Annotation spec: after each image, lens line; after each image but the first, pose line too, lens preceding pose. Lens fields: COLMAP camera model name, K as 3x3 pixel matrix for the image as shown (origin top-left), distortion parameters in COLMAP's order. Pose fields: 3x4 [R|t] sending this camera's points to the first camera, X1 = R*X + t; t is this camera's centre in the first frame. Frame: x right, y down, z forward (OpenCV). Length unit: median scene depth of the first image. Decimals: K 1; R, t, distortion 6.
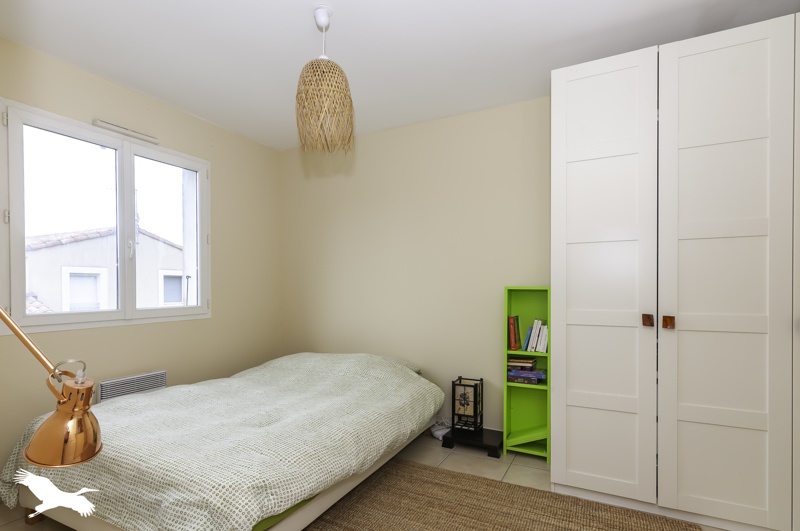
lens RADIAL K [[386.4, 0, 401.1], [0, 386.4, 271.0], [0, 0, 1]] dist [-0.002857, -0.000281]
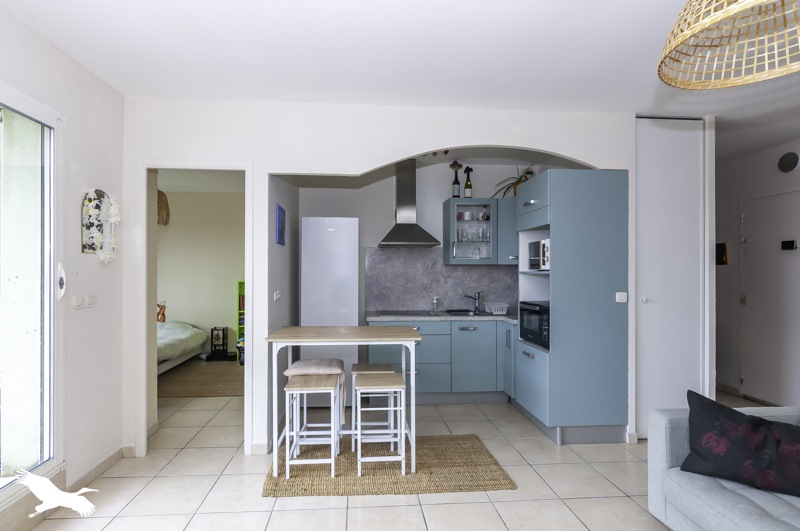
lens RADIAL K [[386.4, 0, 399.5], [0, 386.4, 269.6], [0, 0, 1]] dist [-0.002857, -0.000281]
pose [[0.825085, 0.005727, 0.564980, -0.209008], [-0.003494, 0.999981, -0.005034, -0.027049], [-0.564998, 0.002179, 0.825089, -1.293223]]
